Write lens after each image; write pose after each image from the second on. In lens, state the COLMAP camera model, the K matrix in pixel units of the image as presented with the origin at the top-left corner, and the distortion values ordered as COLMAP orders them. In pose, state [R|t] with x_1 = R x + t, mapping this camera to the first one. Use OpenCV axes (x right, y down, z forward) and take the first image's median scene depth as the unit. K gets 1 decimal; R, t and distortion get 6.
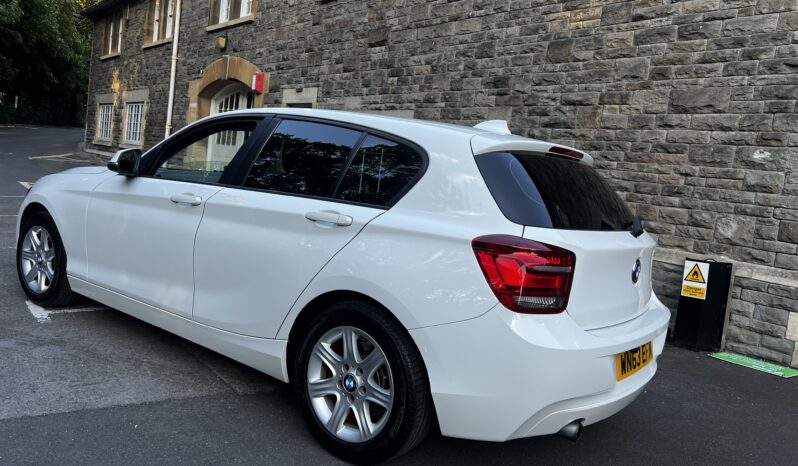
lens RADIAL K [[612.1, 0, 401.0], [0, 612.1, 233.2], [0, 0, 1]] dist [0.017105, -0.043957]
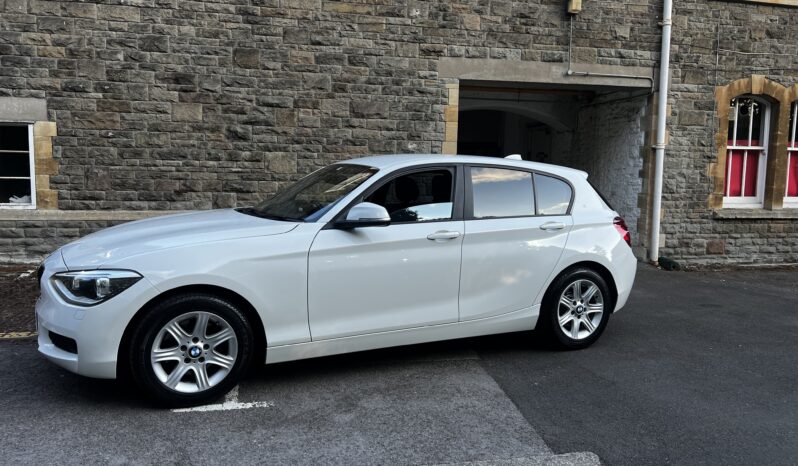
lens RADIAL K [[612.1, 0, 402.5], [0, 612.1, 234.1], [0, 0, 1]] dist [0.017105, -0.043957]
pose [[0.425573, -0.196623, 0.883305, -0.753701], [0.108990, 0.980140, 0.165668, -0.139312], [-0.898337, 0.025768, 0.438551, 0.250274]]
